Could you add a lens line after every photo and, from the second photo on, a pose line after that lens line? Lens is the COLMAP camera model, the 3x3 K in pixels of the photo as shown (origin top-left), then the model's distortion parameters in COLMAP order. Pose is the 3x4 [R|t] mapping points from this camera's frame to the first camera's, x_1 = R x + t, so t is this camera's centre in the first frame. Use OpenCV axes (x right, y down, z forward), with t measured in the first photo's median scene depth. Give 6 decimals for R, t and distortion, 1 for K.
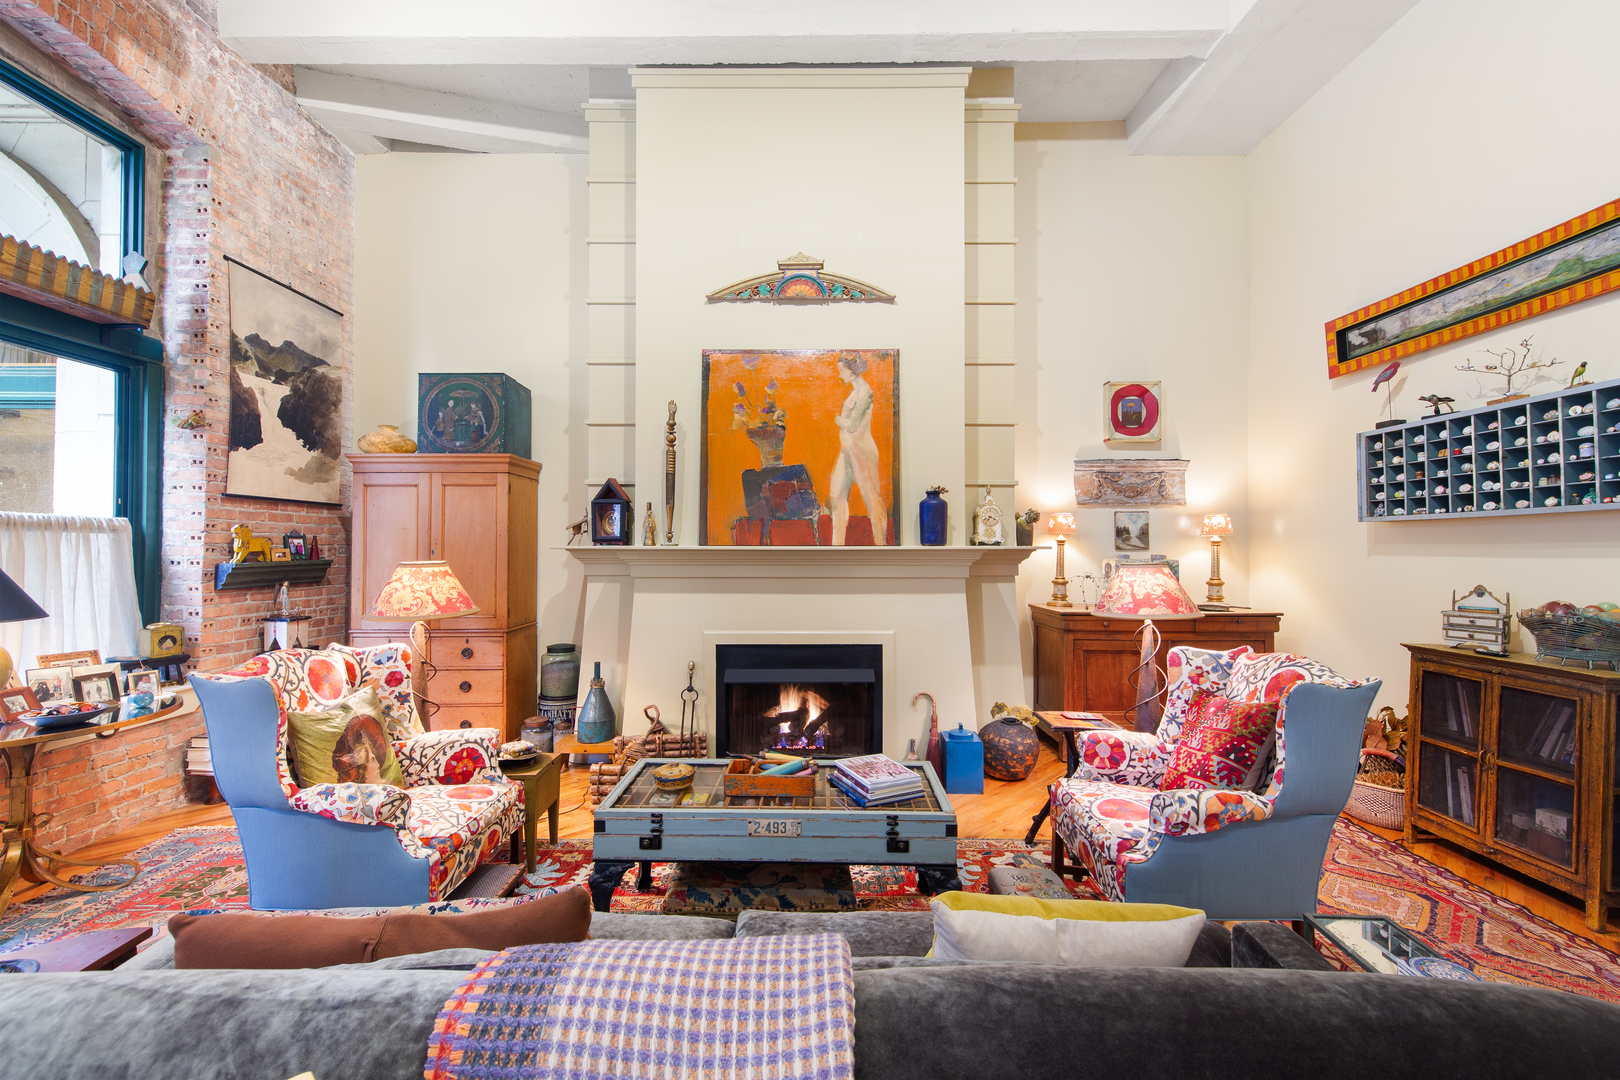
lens RADIAL K [[654.6, 0, 811.2], [0, 654.6, 538.0], [0, 0, 1]] dist [0.003989, -0.000631]
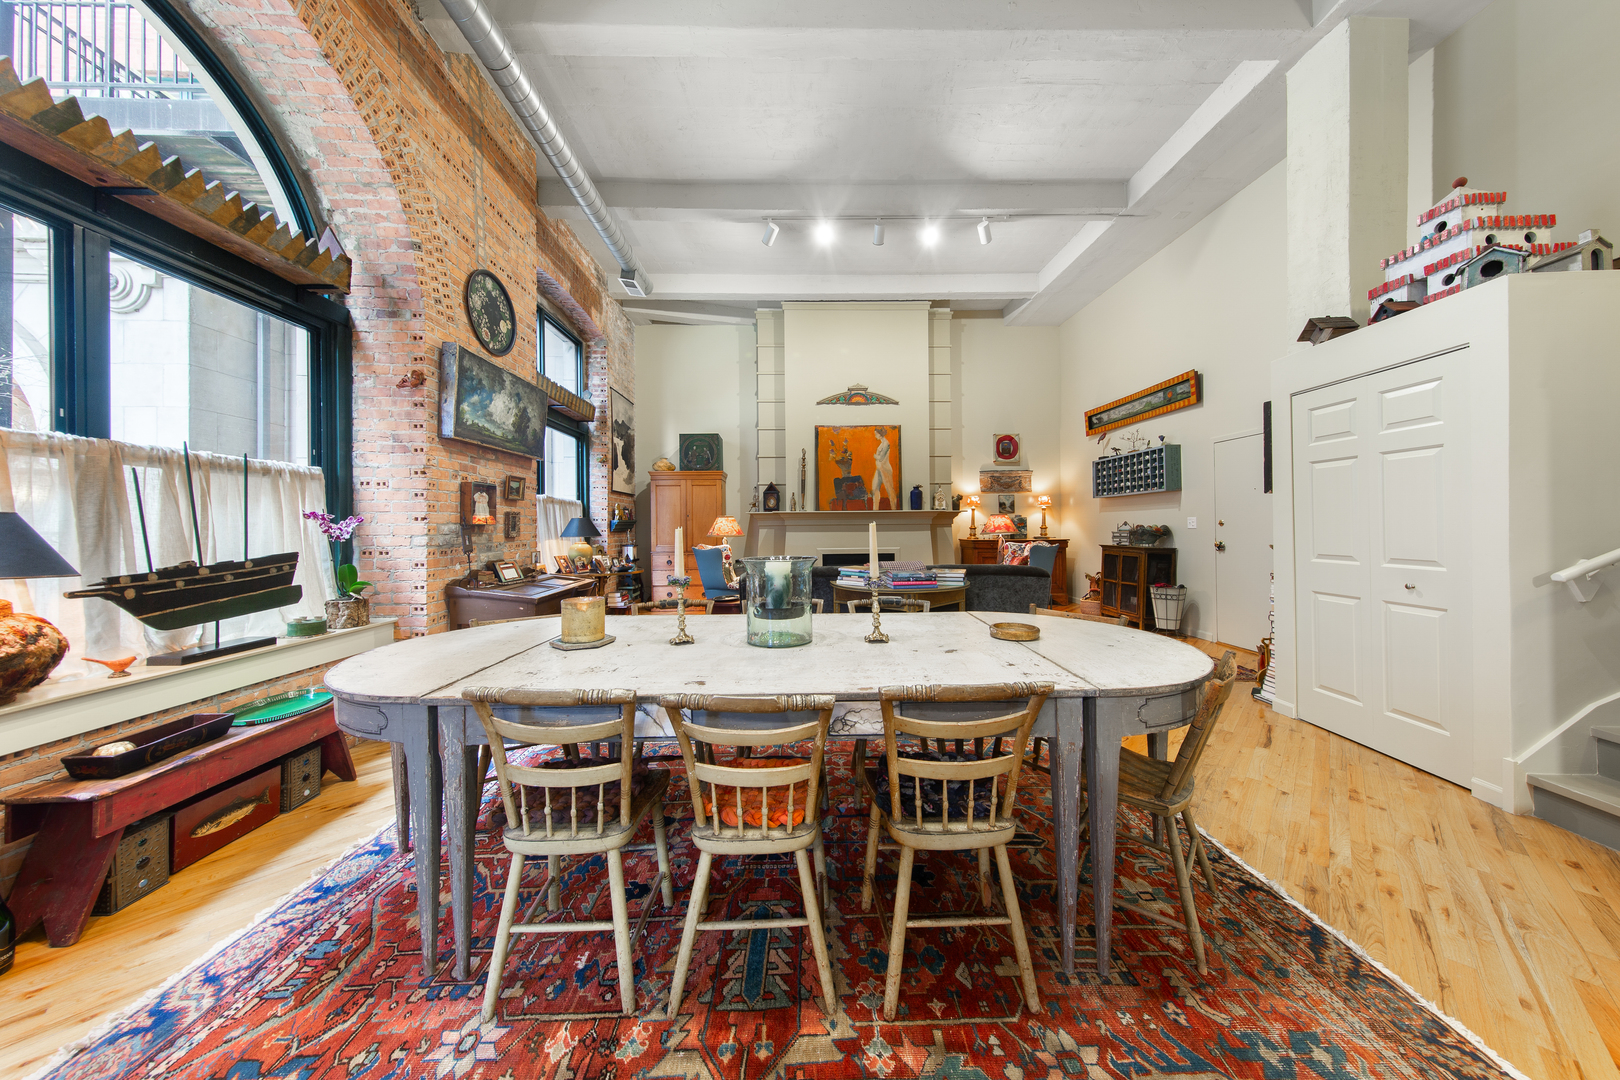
lens RADIAL K [[515.5, 0, 814.4], [0, 515.5, 523.9], [0, 0, 1]] dist [0.004798, -0.000256]
pose [[0.999466, -0.009776, 0.031164, -0.230734], [0.009514, 0.999918, 0.008563, 0.041006], [-0.031246, -0.008262, 0.999478, -0.809291]]
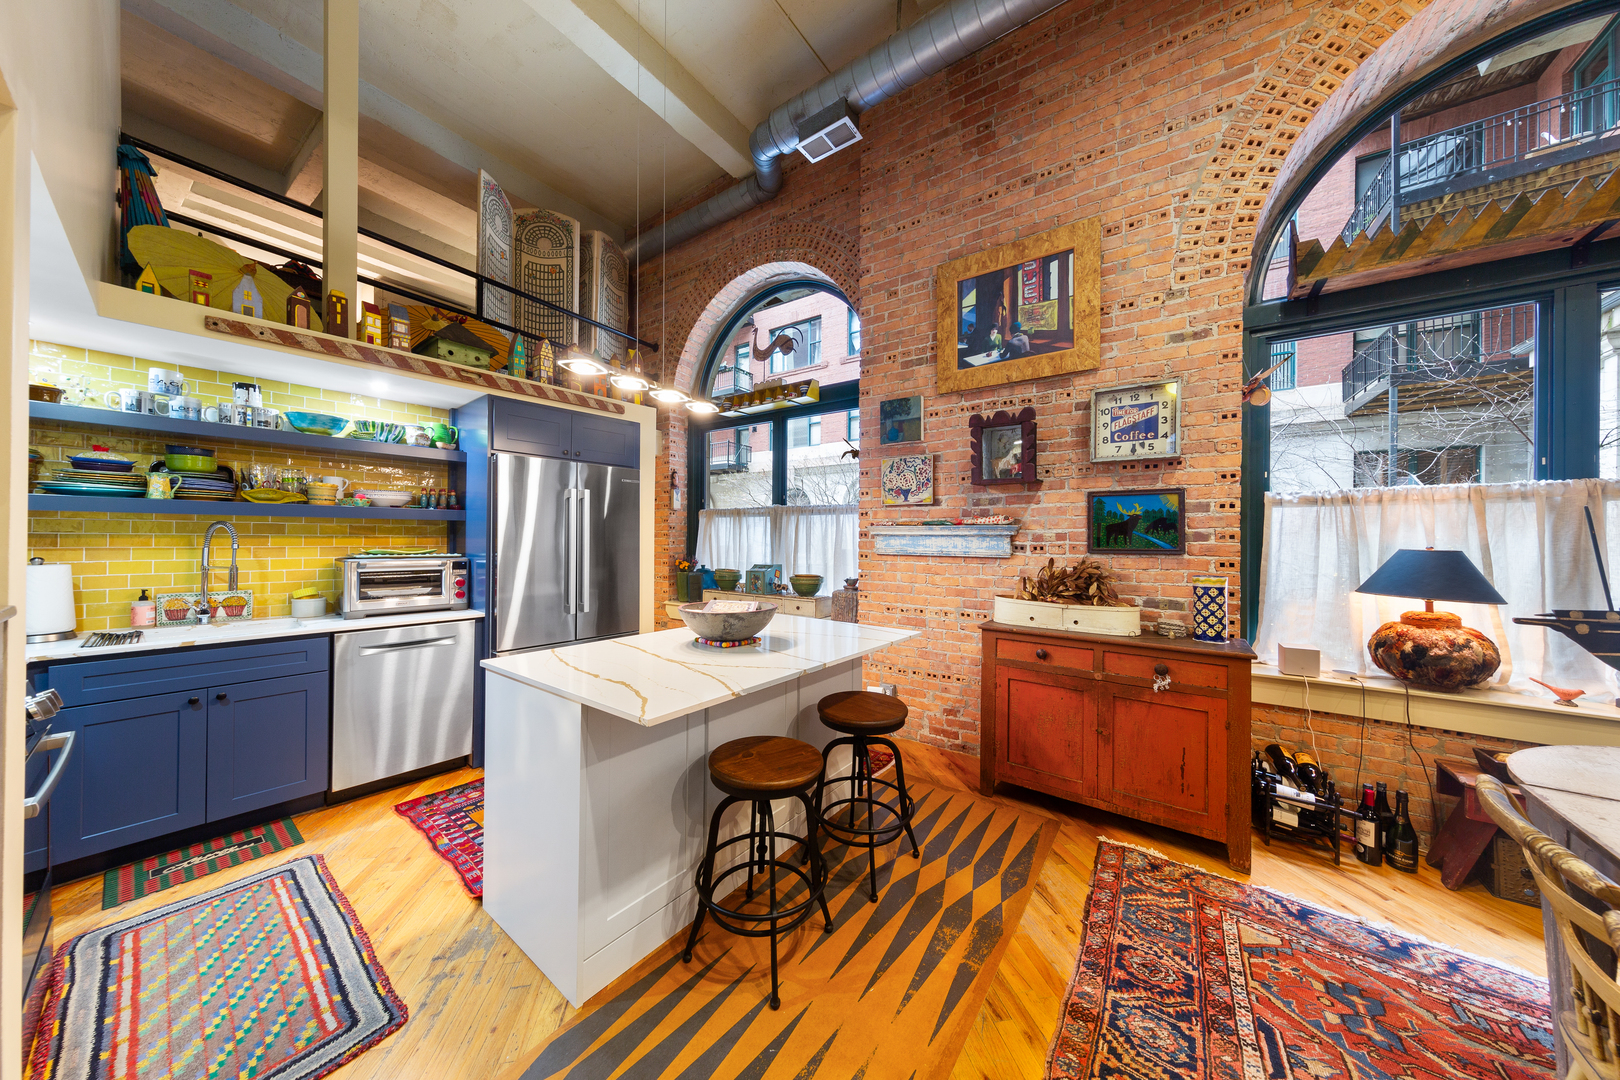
lens RADIAL K [[510.6, 0, 810.4], [0, 510.6, 537.2], [0, 0, 1]] dist [0.005836, -0.000239]
pose [[-0.573900, -0.008614, -0.818880, -0.010138], [0.002204, 0.999925, -0.012063, 0.019389], [0.818922, -0.008727, -0.573838, -0.618326]]
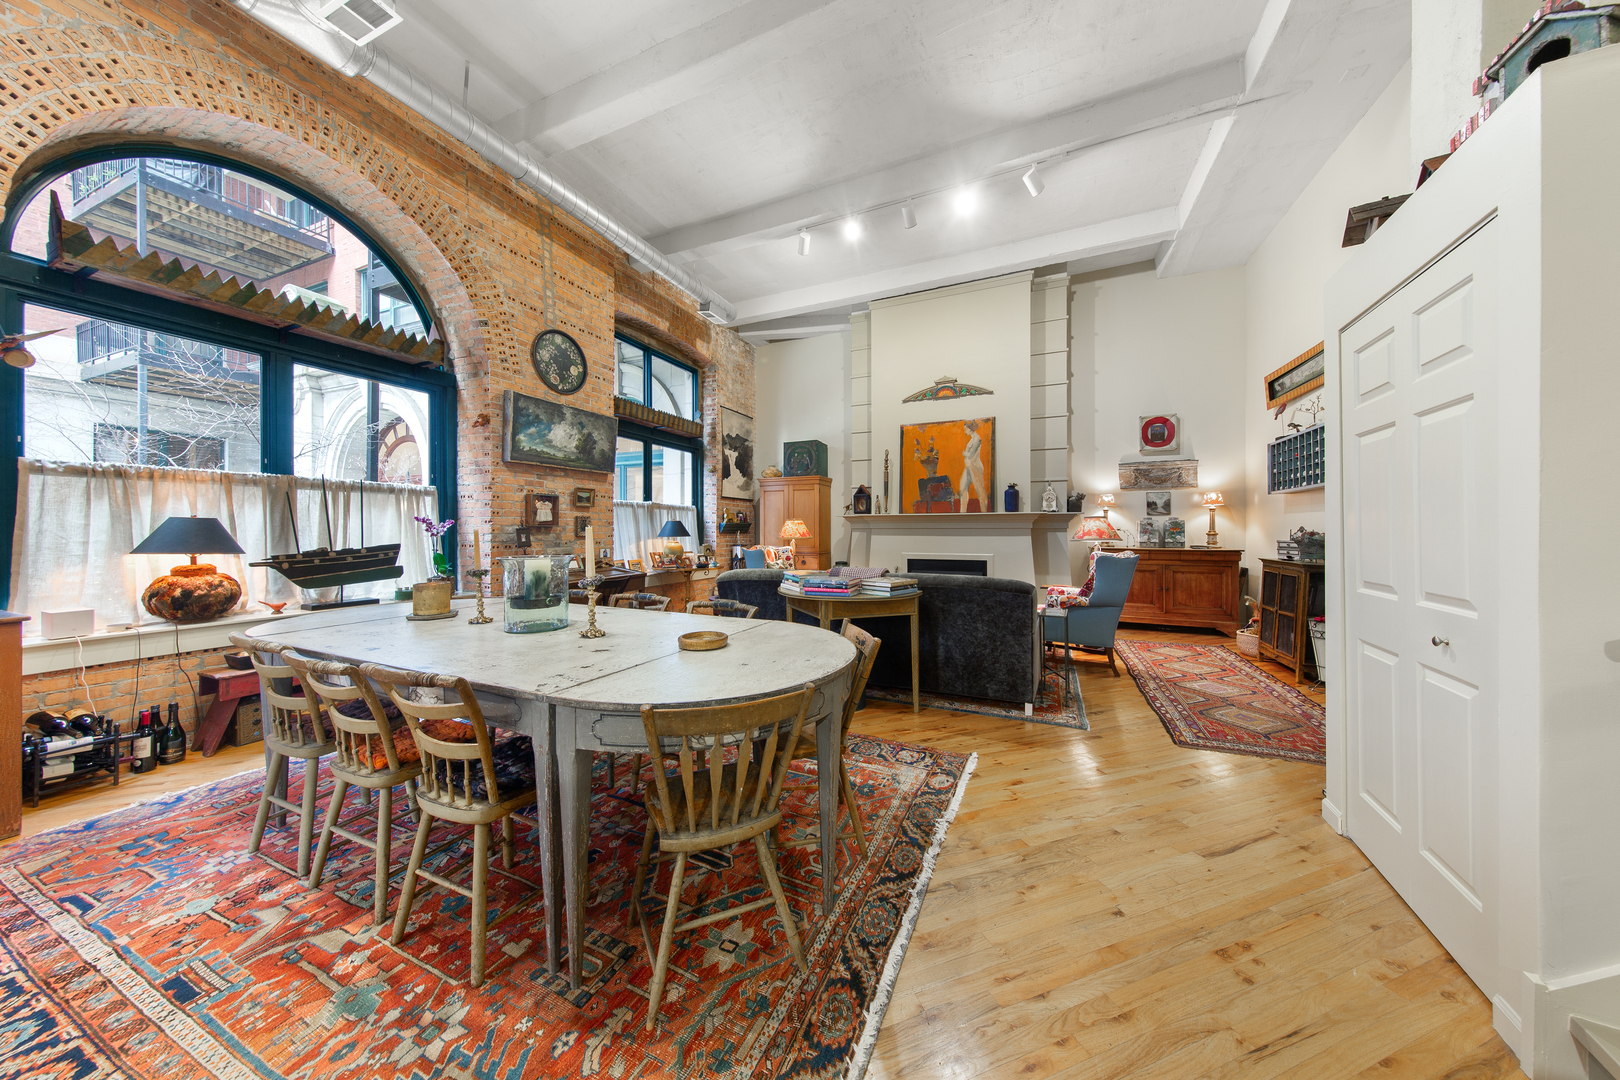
lens RADIAL K [[514.0, 0, 814.1], [0, 514.0, 530.1], [0, 0, 1]] dist [0.005749, -0.000229]
pose [[0.914863, -0.001402, -0.403762, 0.268198], [0.006877, 0.999903, 0.012109, 0.043552], [0.403706, -0.013855, 0.914784, -0.711669]]
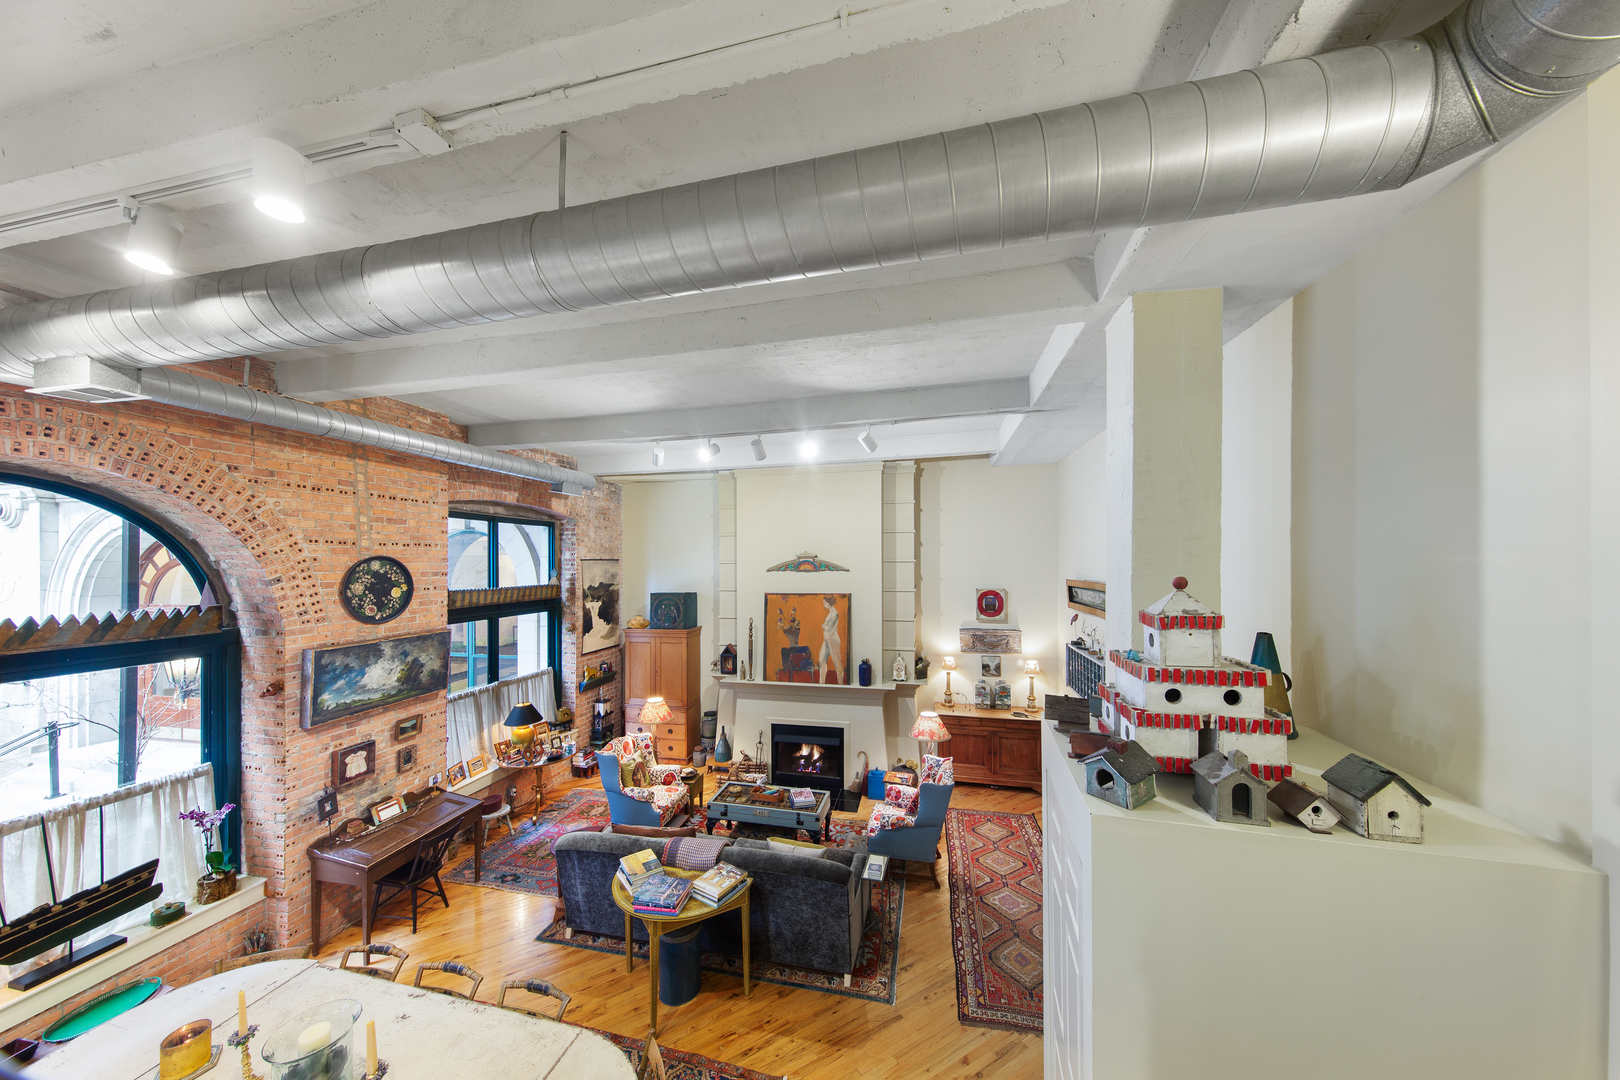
lens RADIAL K [[524.4, 0, 815.1], [0, 524.4, 557.9], [0, 0, 1]] dist [0.003560, -0.000103]
pose [[0.976055, -0.007844, -0.217384, 0.406018], [0.010149, 0.999903, 0.009488, -0.430713], [0.217289, -0.011467, 0.976040, -0.741047]]
